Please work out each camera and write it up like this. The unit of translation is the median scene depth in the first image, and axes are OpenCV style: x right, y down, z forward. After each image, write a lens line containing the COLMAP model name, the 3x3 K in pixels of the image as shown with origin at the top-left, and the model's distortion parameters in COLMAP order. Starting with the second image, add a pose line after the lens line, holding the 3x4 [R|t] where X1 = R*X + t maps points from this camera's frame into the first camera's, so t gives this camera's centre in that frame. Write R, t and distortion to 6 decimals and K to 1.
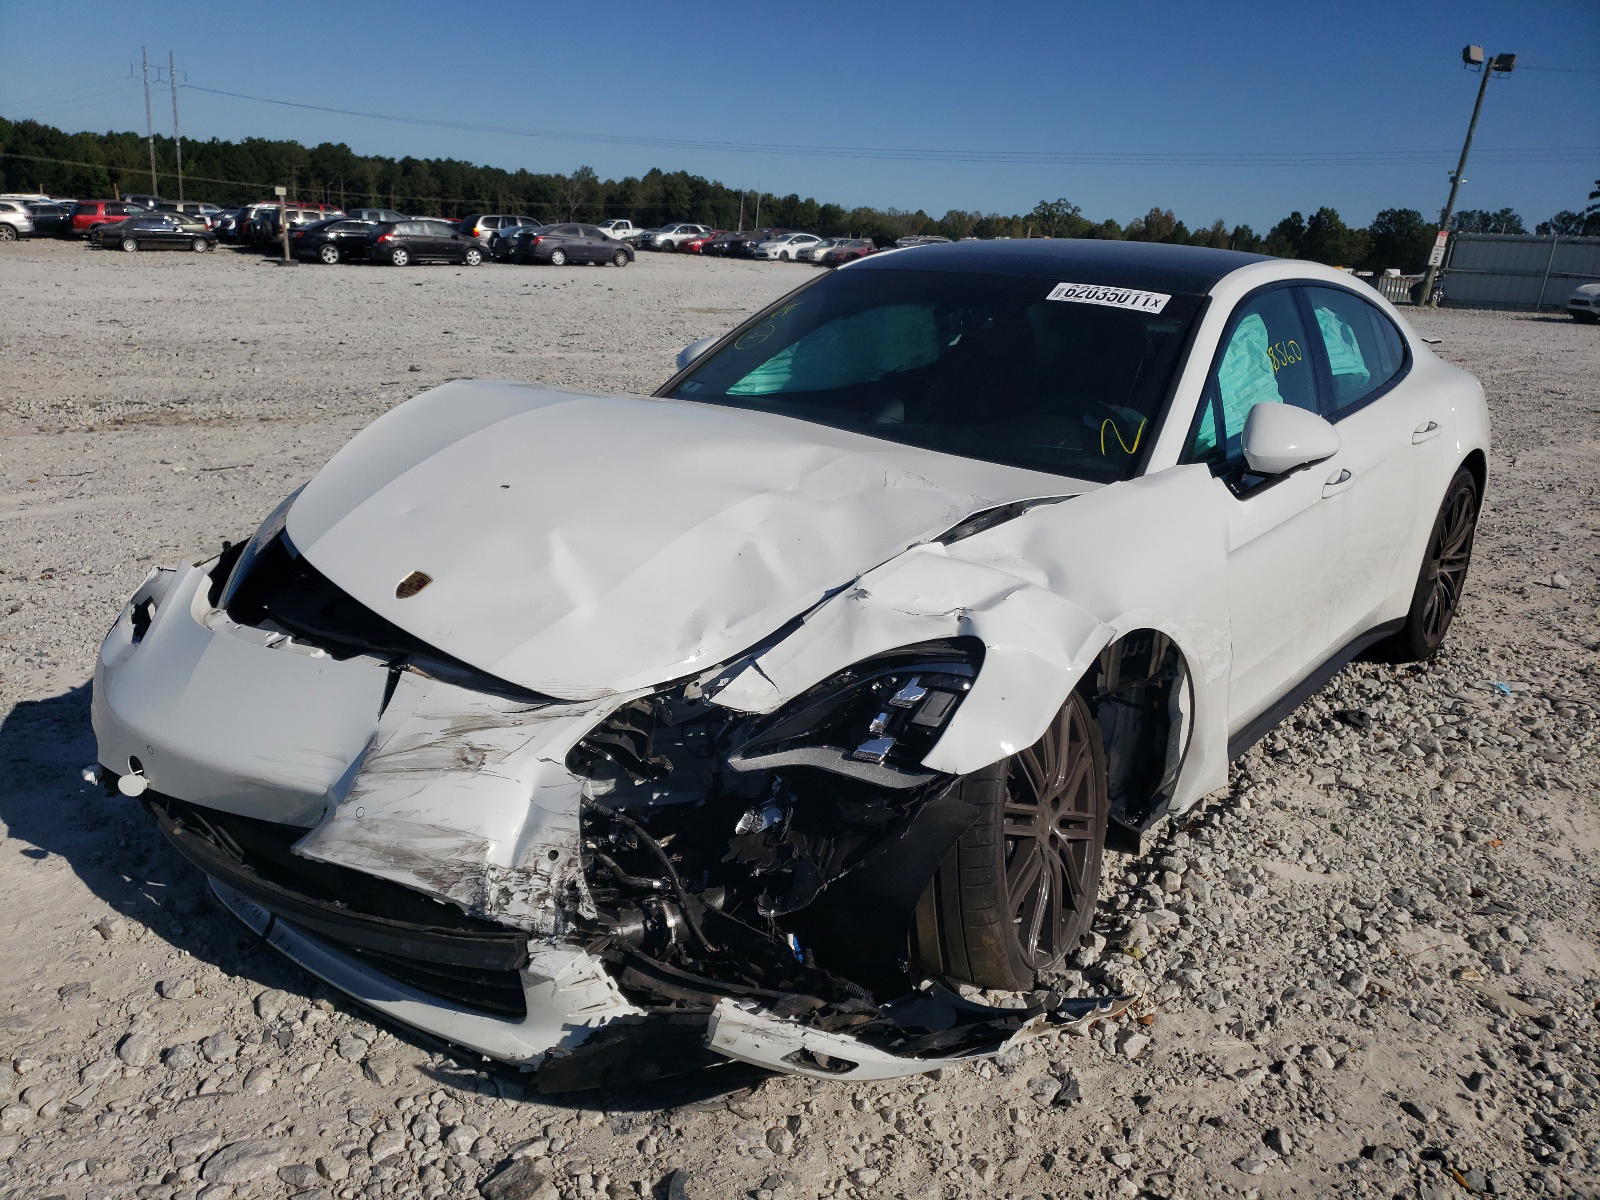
lens RADIAL K [[1209.2, 0, 800.0], [0, 1209.2, 600.0], [0, 0, 1]] dist [0.002445, 0.003976]
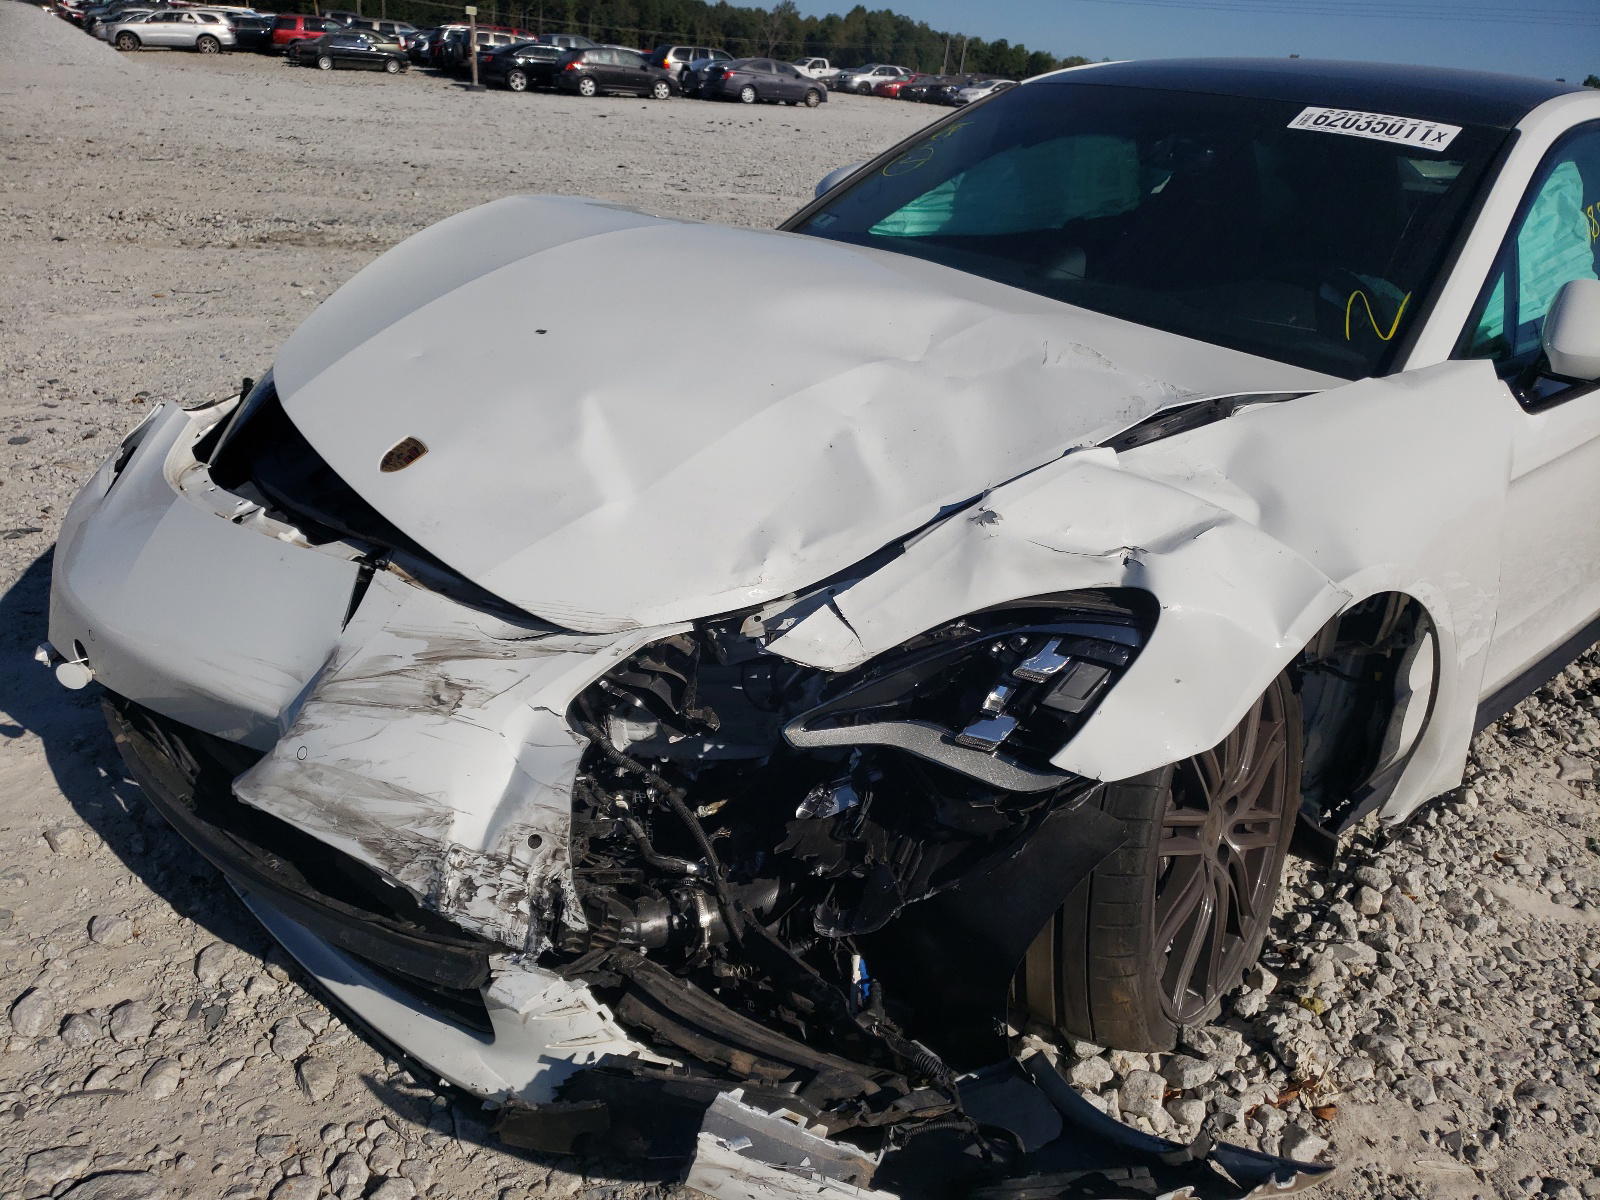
lens RADIAL K [[1192.8, 0, 838.2], [0, 1192.8, 604.2], [0, 0, 1]] dist [-0.029540, 0.065233]
pose [[0.990835, 0.086313, -0.103904, 0.035701], [-0.073377, 0.989757, 0.122463, -0.029482], [0.113410, -0.113716, 0.987019, 0.262205]]
